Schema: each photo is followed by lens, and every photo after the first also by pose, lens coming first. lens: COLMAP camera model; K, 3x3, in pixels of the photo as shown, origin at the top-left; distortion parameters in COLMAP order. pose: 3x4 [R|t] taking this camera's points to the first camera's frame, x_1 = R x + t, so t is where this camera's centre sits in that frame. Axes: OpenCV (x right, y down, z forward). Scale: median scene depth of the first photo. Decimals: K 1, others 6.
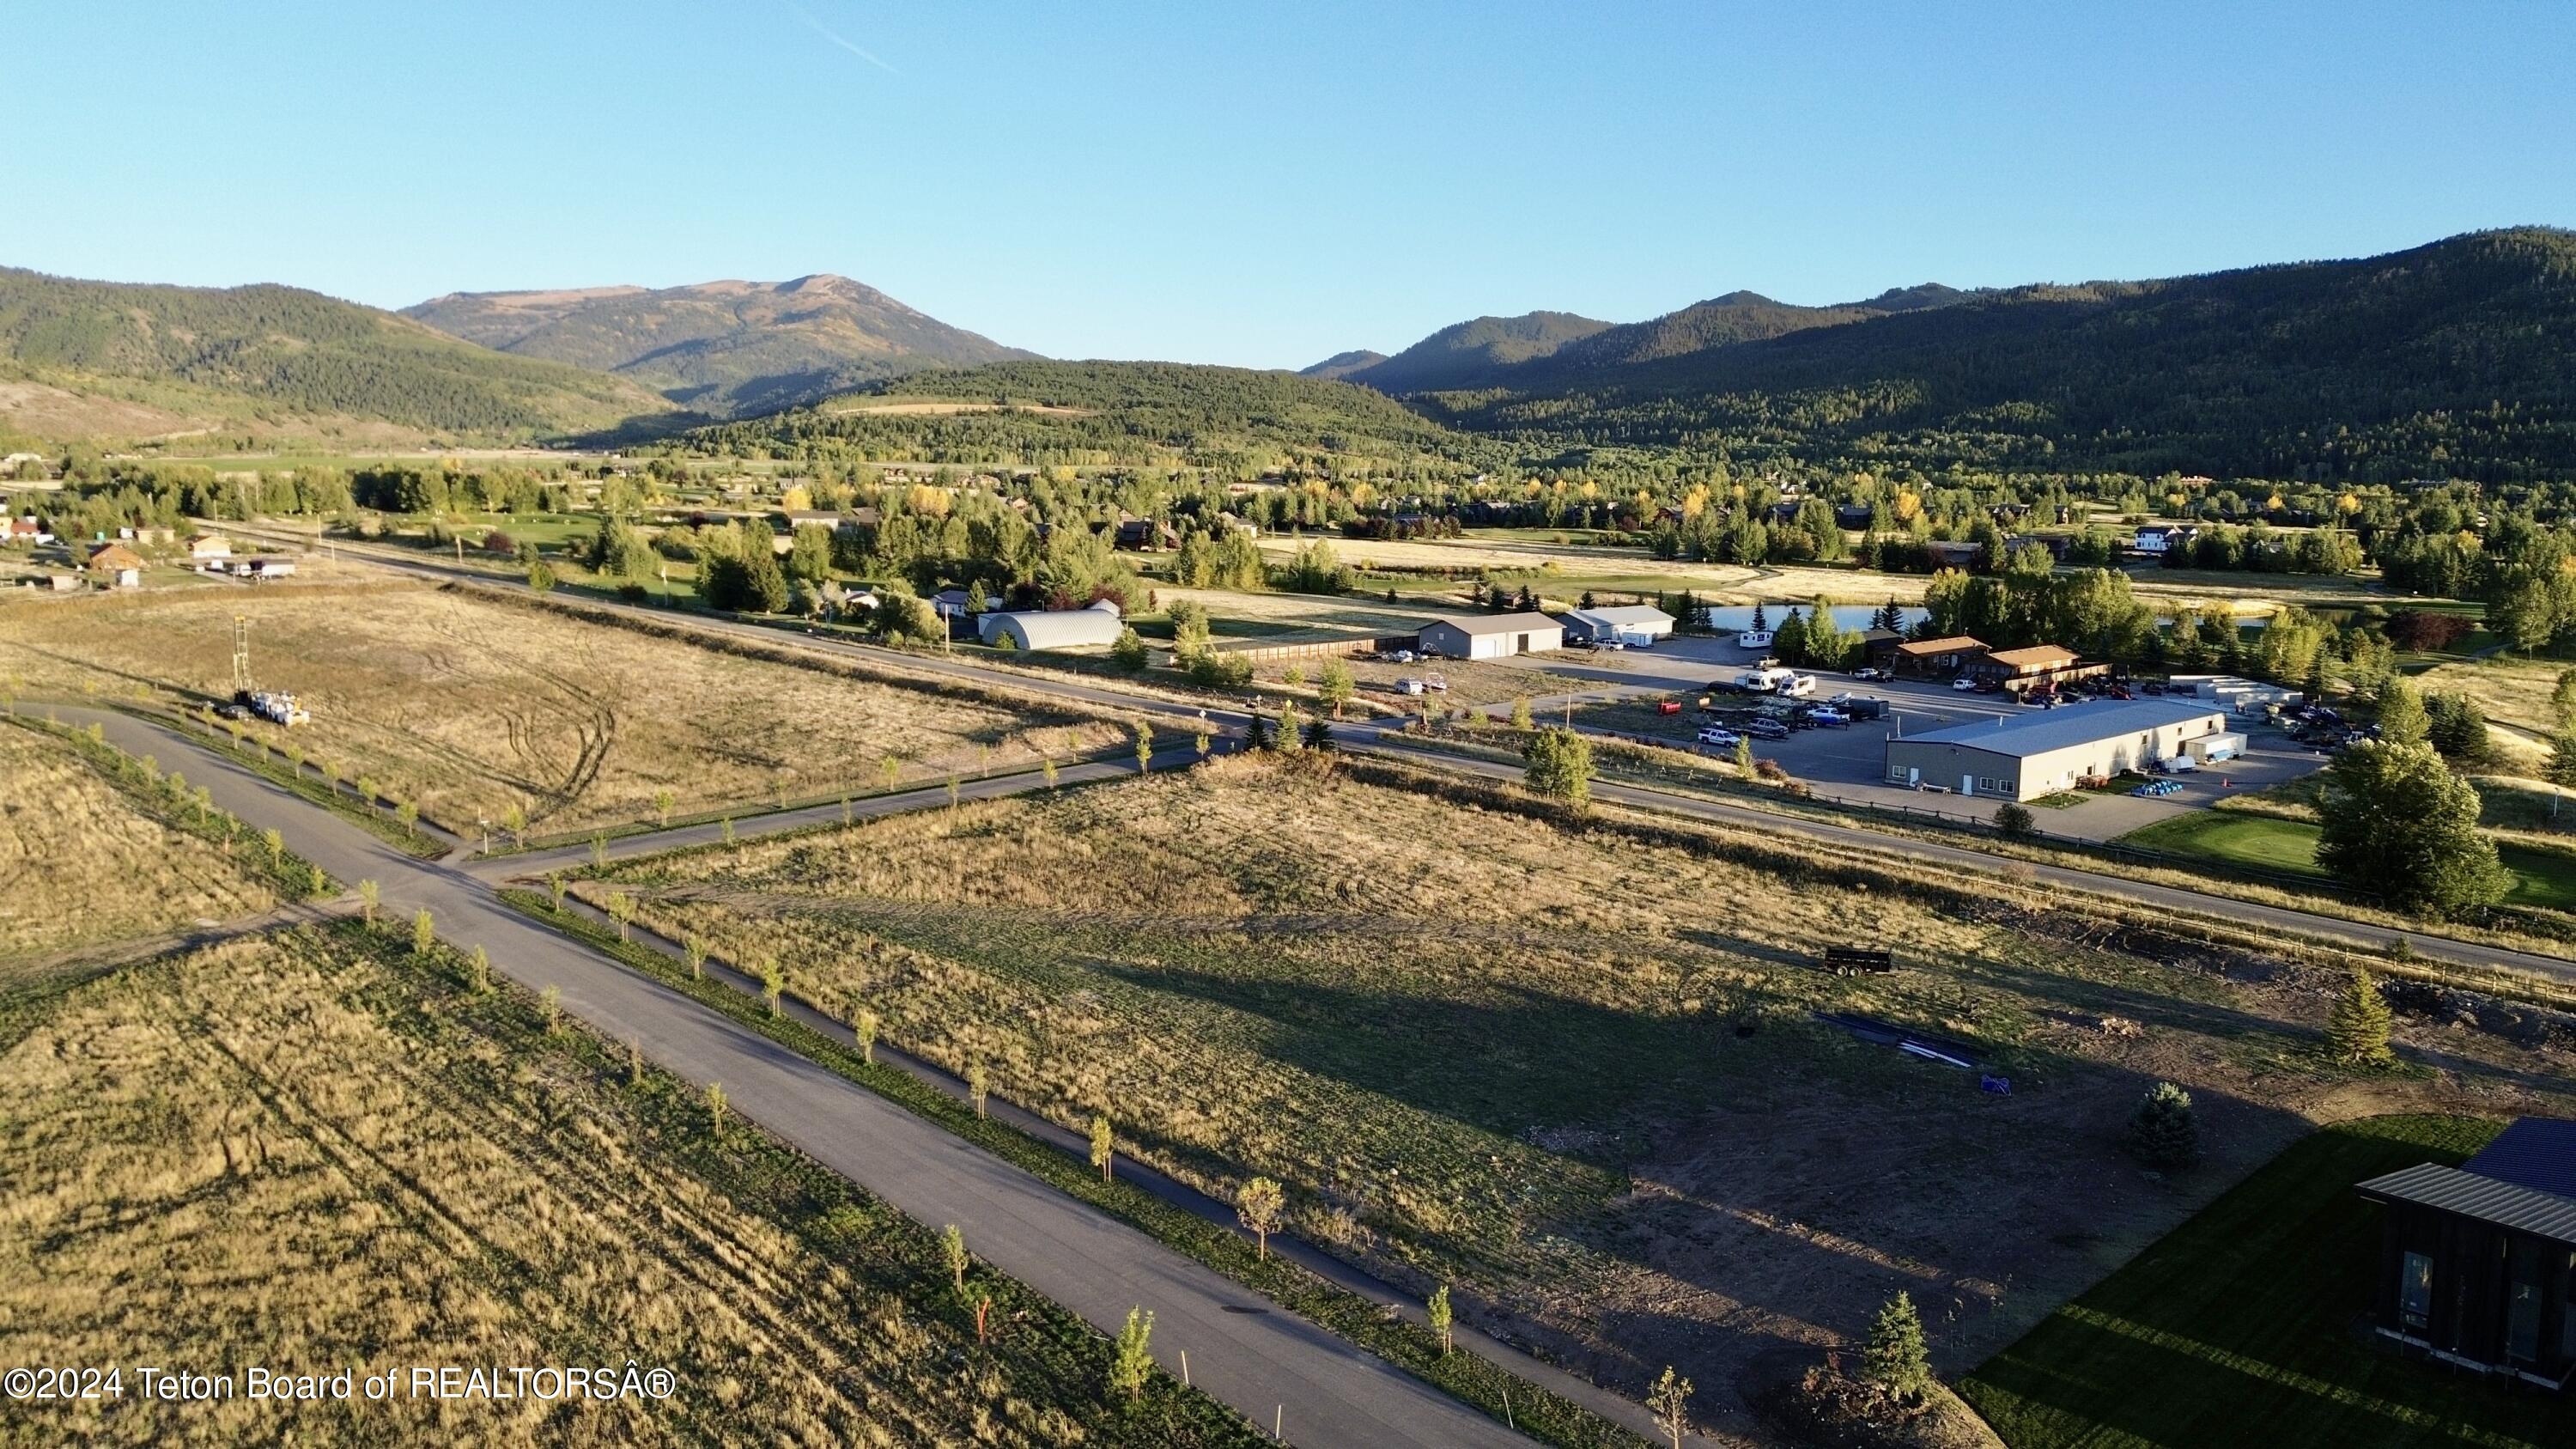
lens RADIAL K [[1754.6, 0, 1320.5], [0, 1754.6, 736.7], [0, 0, 1]] dist [0.067391, -0.056503]
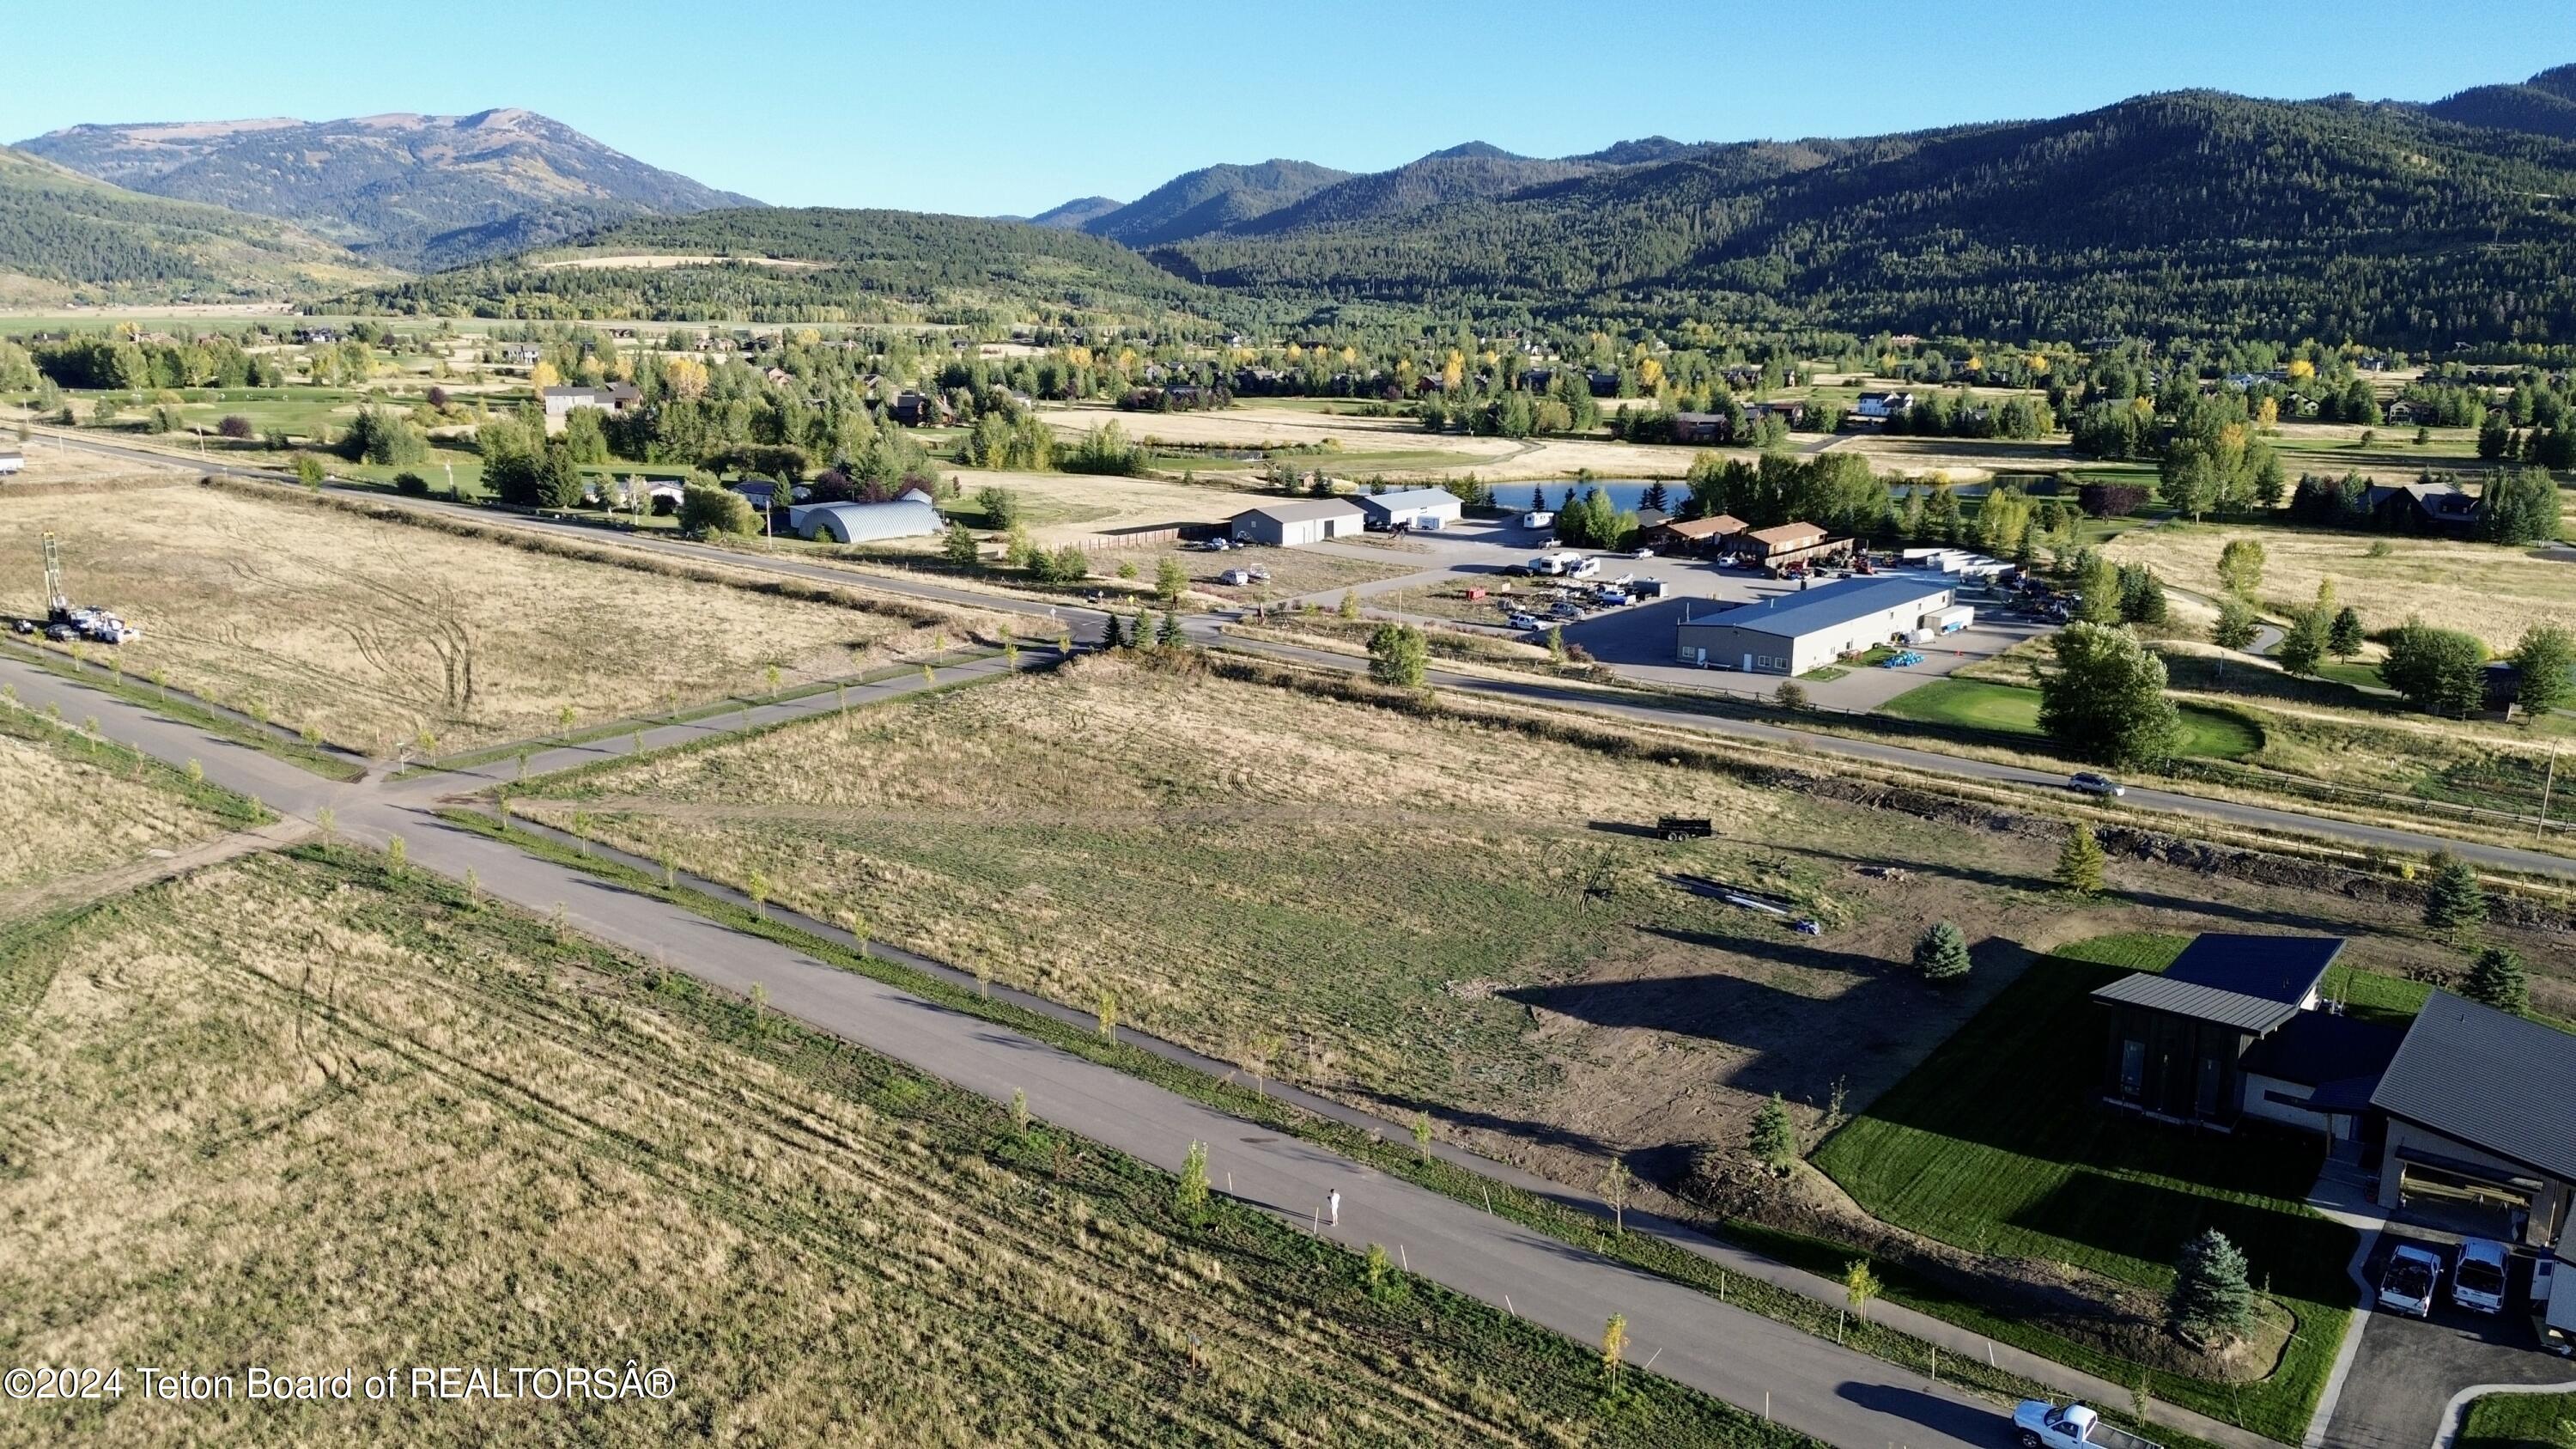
lens RADIAL K [[1754.6, 0, 1301.2], [0, 1754.6, 724.8], [0, 0, 1]] dist [0.067391, -0.056503]
pose [[0.990772, -0.033514, 0.131327, -0.076601], [0.023582, 0.996793, 0.076463, -0.028674], [-0.133468, -0.072661, 0.988386, -0.096558]]
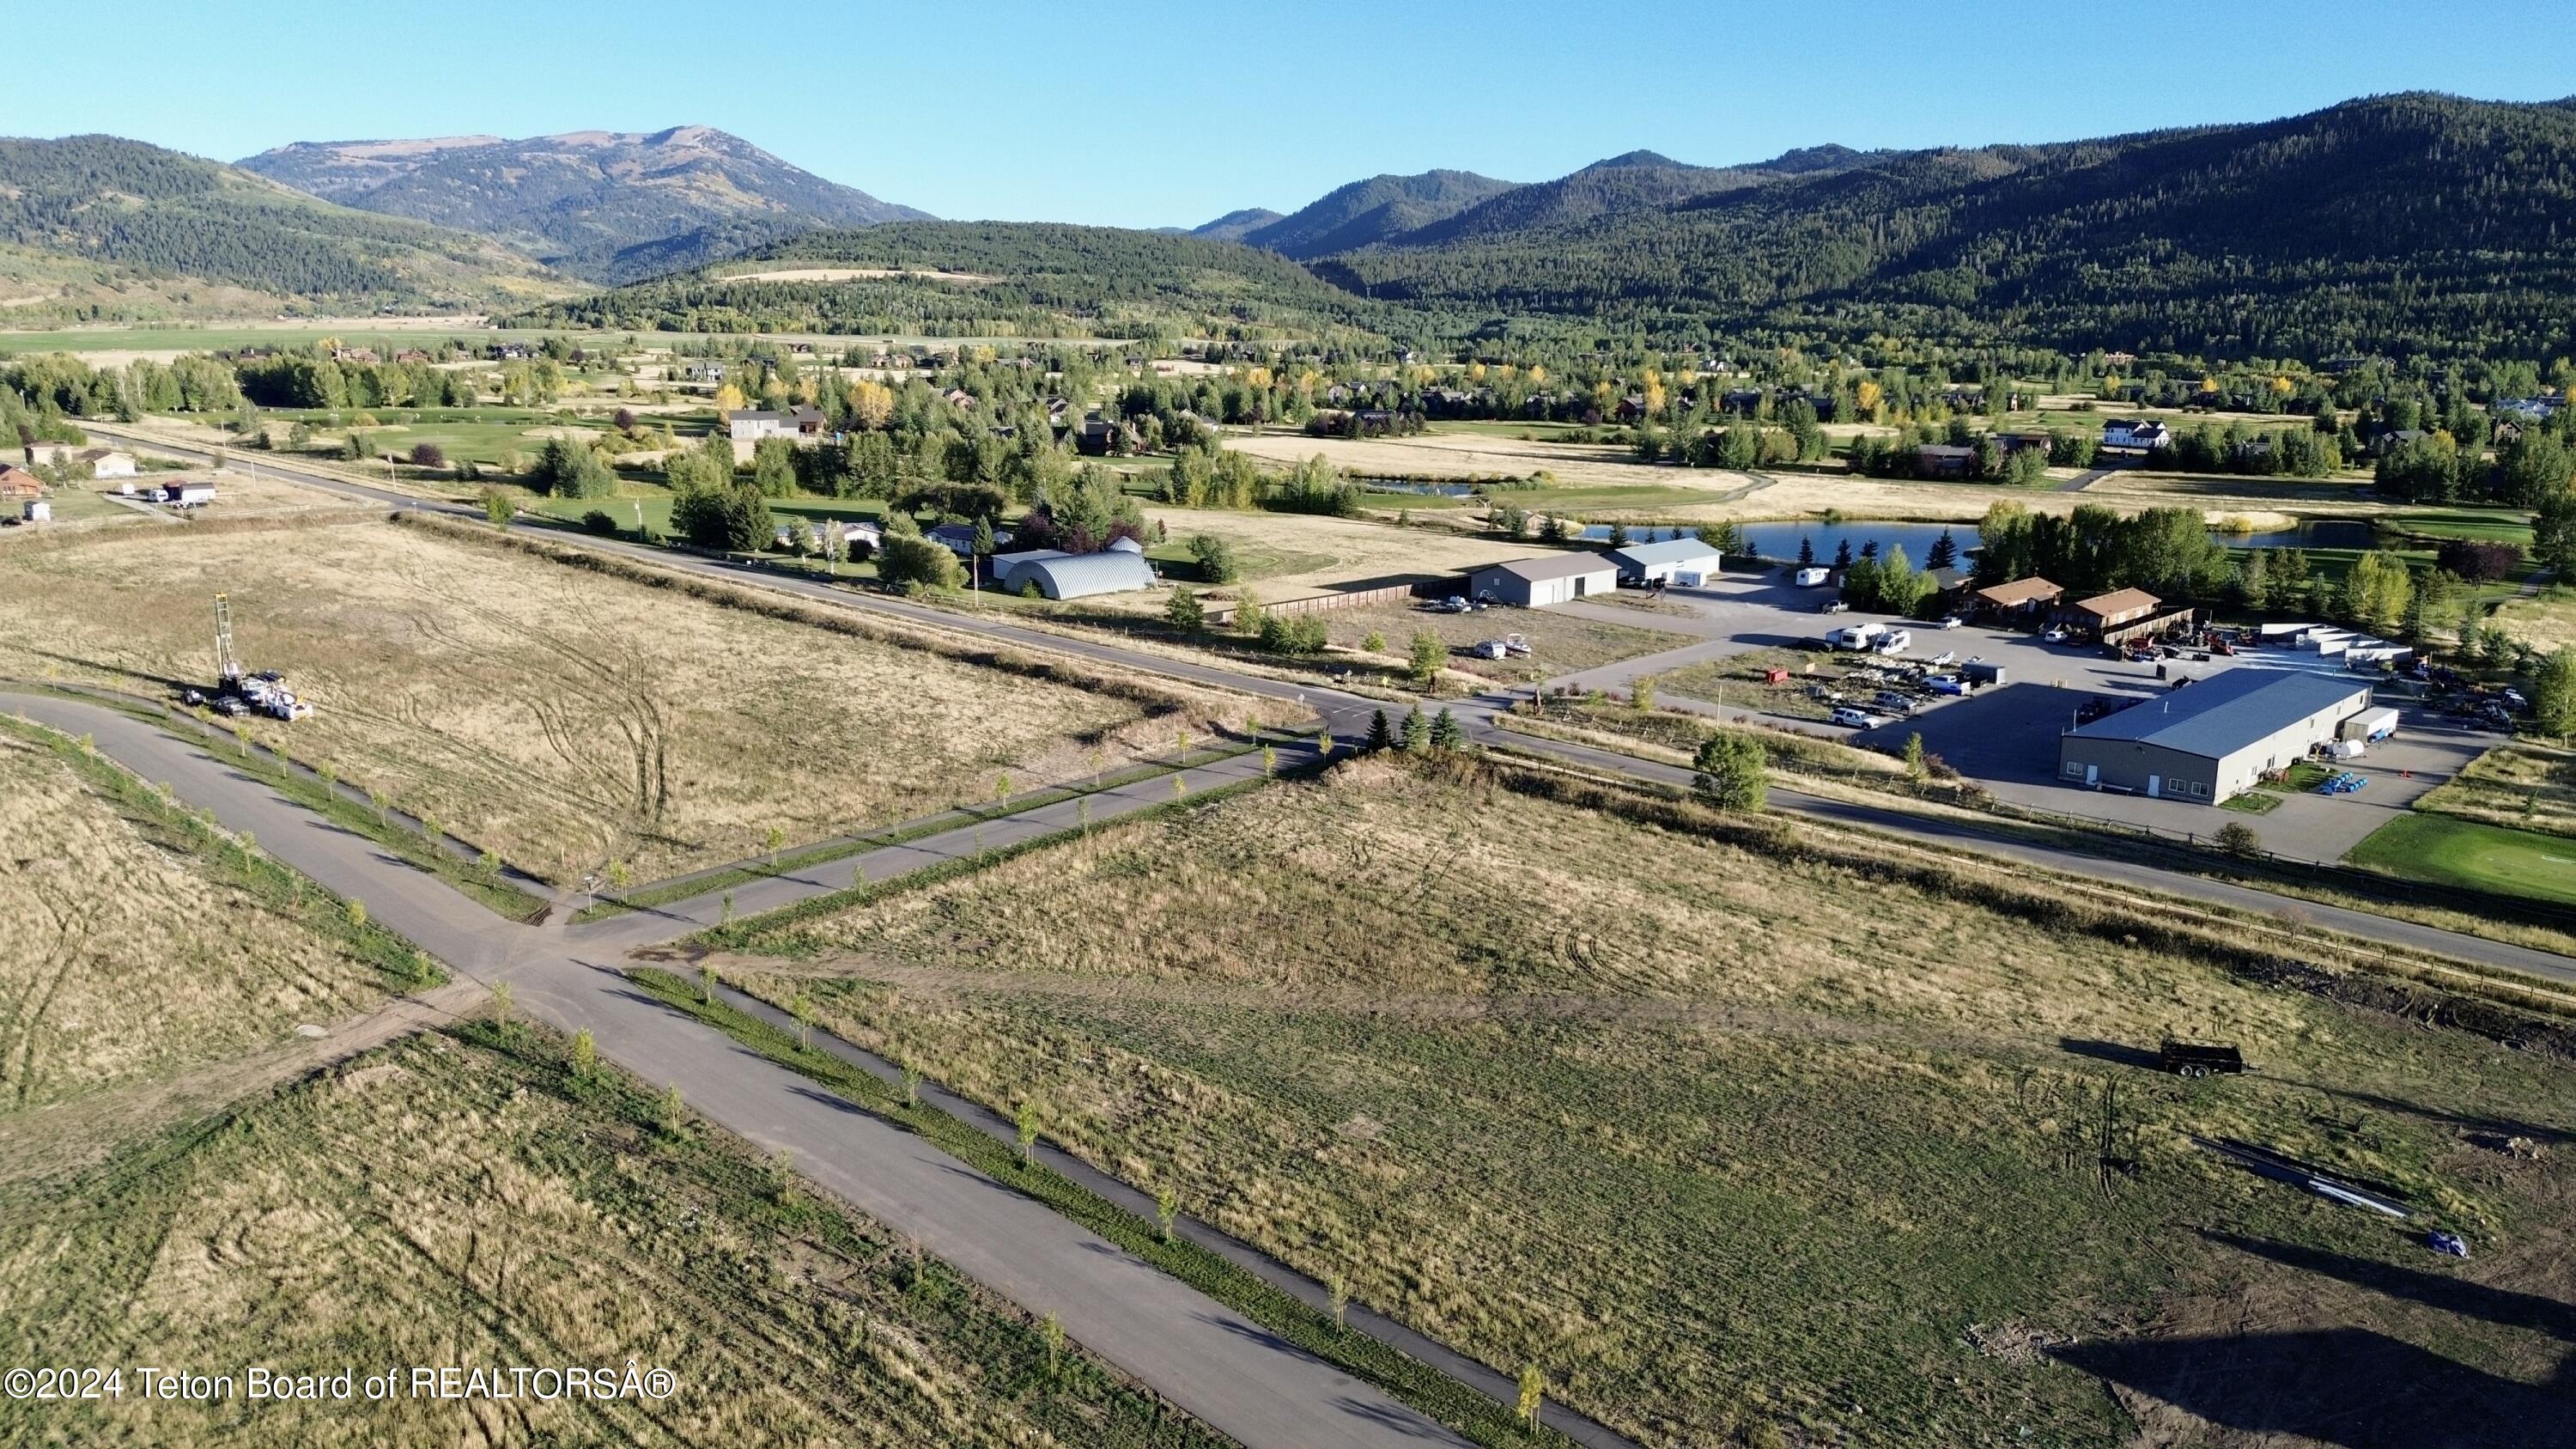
lens RADIAL K [[1754.6, 0, 1310.9], [0, 1754.6, 719.0], [0, 0, 1]] dist [0.067391, -0.056503]
pose [[0.998388, -0.012918, 0.055271, -0.145551], [0.009199, 0.997709, 0.067025, -0.081772], [-0.056010, -0.066408, 0.996219, 0.091360]]
